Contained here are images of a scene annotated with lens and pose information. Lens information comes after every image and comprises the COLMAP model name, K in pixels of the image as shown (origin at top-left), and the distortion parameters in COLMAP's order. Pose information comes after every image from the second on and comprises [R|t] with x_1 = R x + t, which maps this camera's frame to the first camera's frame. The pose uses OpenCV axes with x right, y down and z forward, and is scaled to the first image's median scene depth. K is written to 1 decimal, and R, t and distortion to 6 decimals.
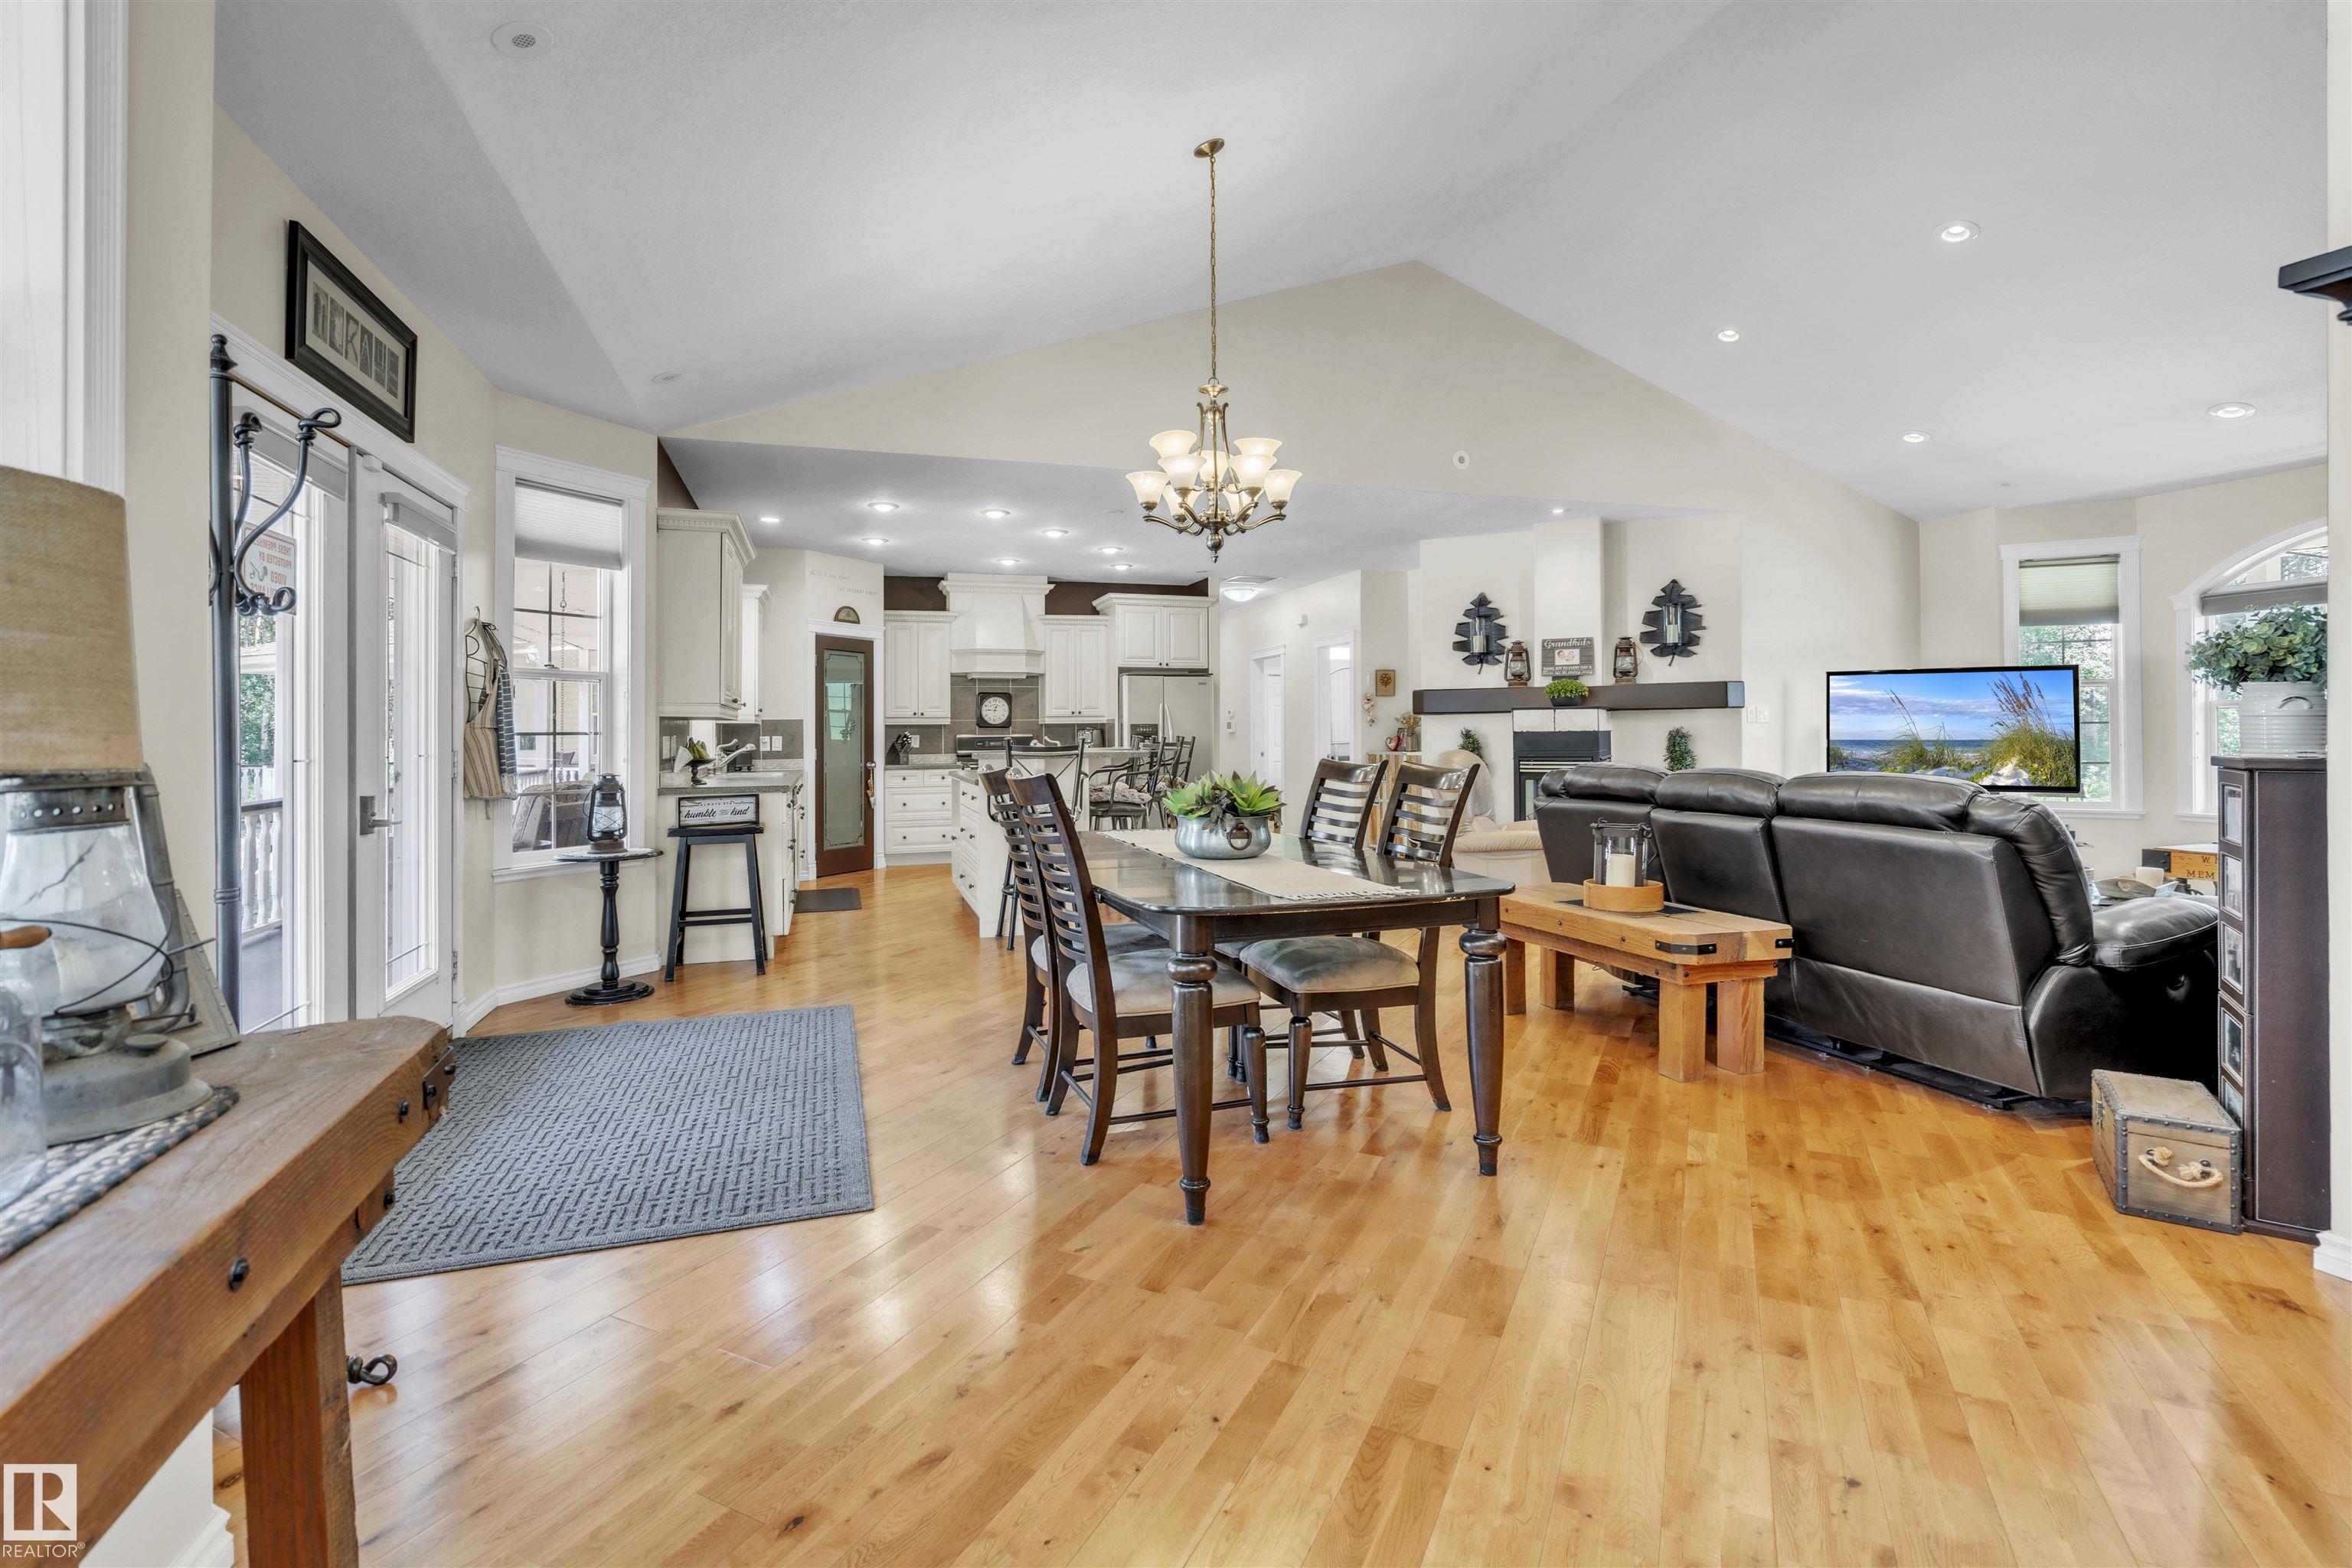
lens RADIAL K [[1076.4, 0, 1169.8], [0, 1076.4, 730.4], [0, 0, 1]] dist [-0.003124, 0.002138]
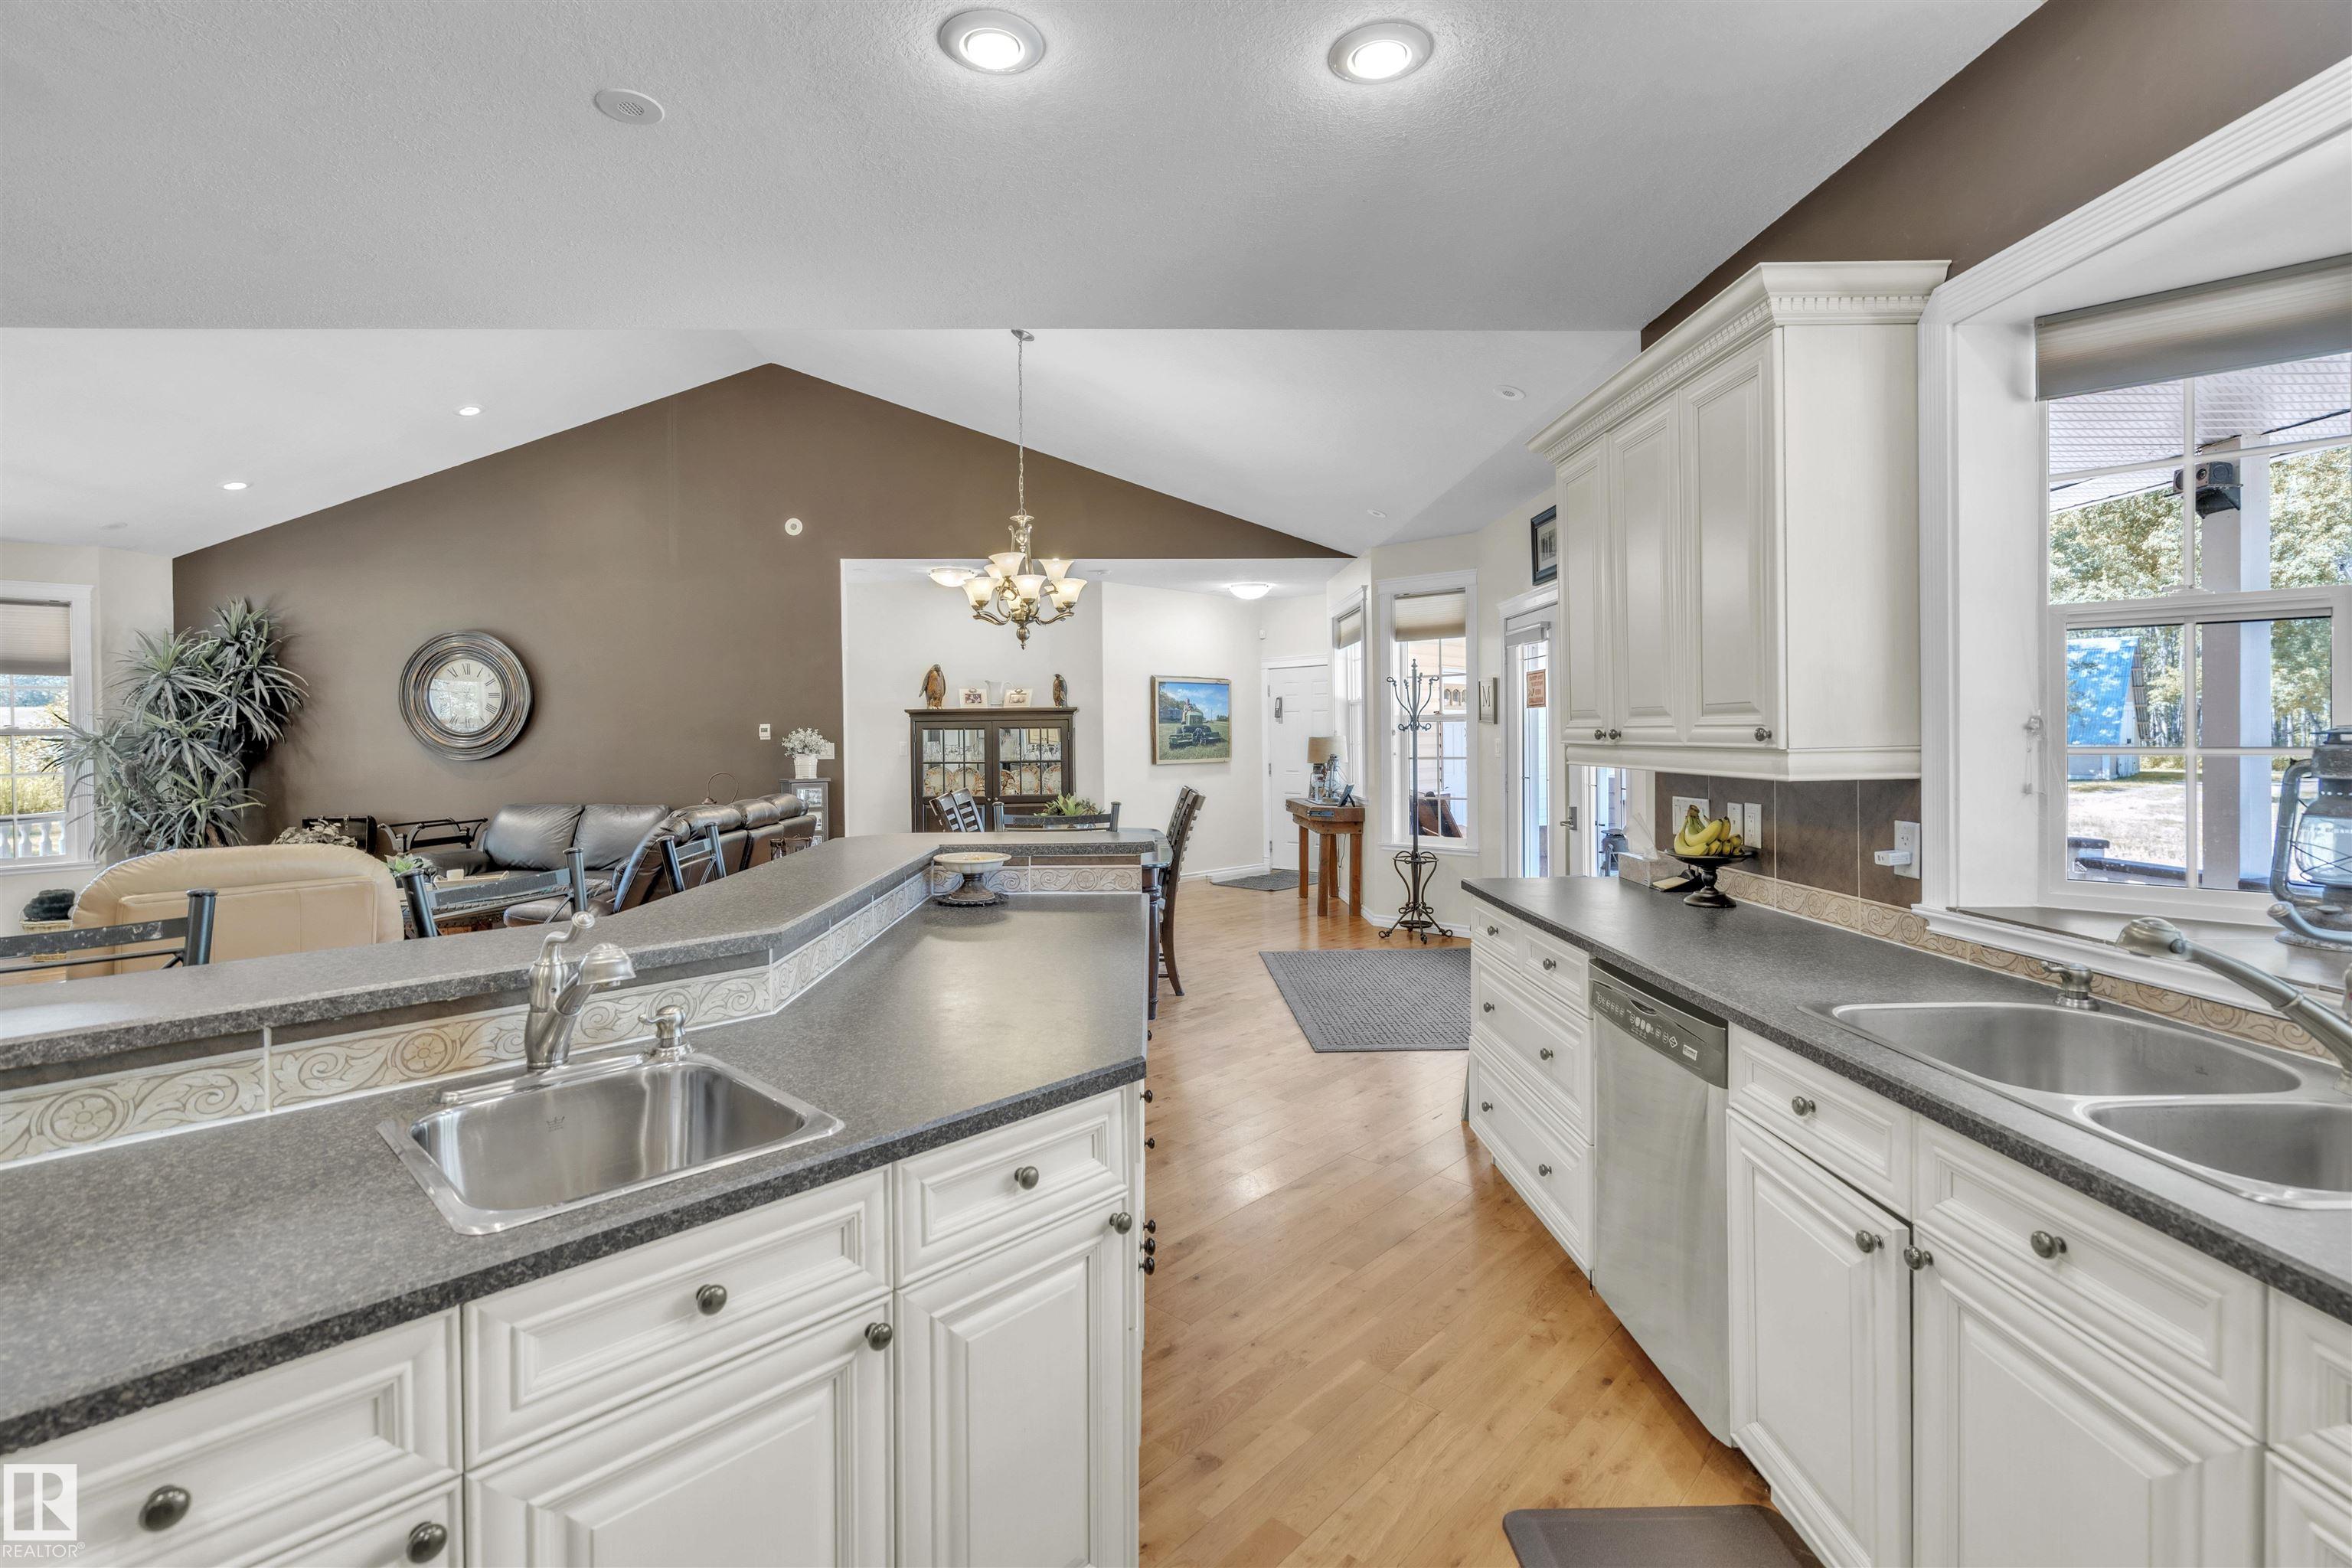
lens RADIAL K [[1076.4, 0, 1178.3], [0, 1076.4, 739.8], [0, 0, 1]] dist [-0.003124, 0.002138]
pose [[-0.962941, 0.015234, 0.269282, -0.250154], [0.015838, 0.999875, 0.000070, -0.020563], [-0.269247, 0.004333, -0.963061, 1.119107]]
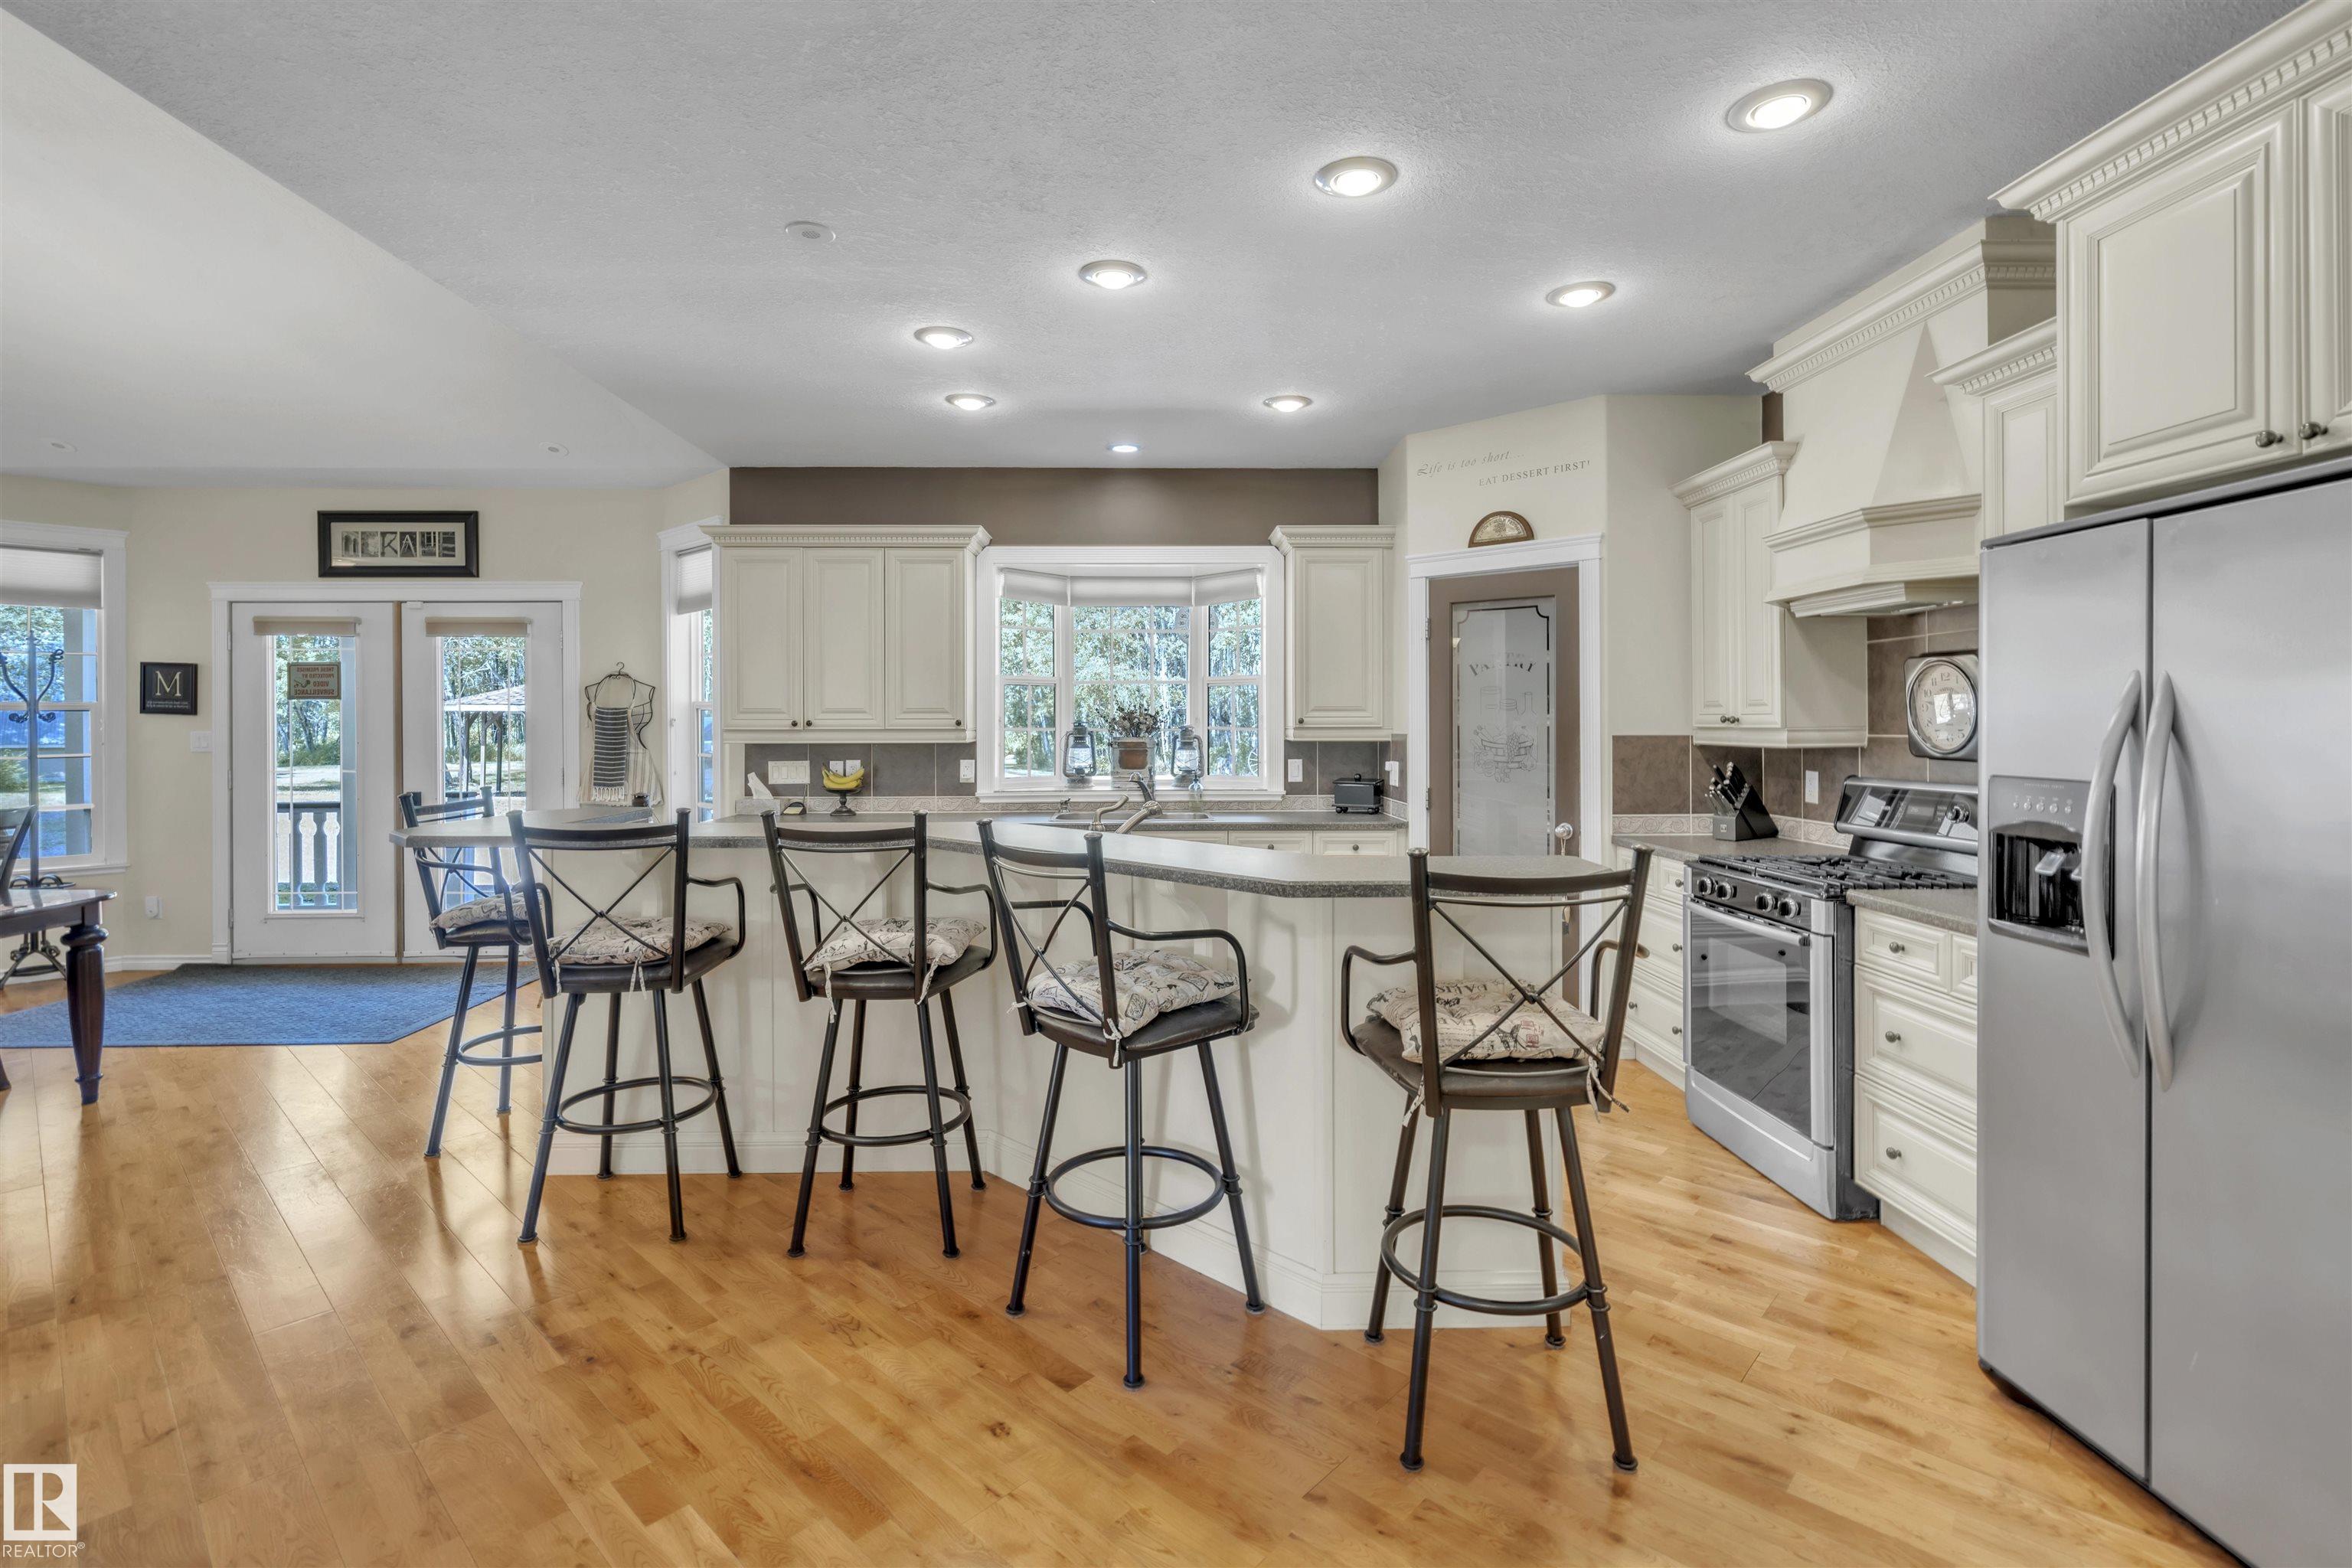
lens RADIAL K [[1076.4, 0, 1159.1], [0, 1076.4, 721.4], [0, 0, 1]] dist [-0.003124, 0.002138]
pose [[-0.276101, 0.009522, -0.961082, 0.258709], [0.008517, 0.999936, 0.007460, -0.024455], [0.961091, -0.006126, -0.276164, 1.099300]]
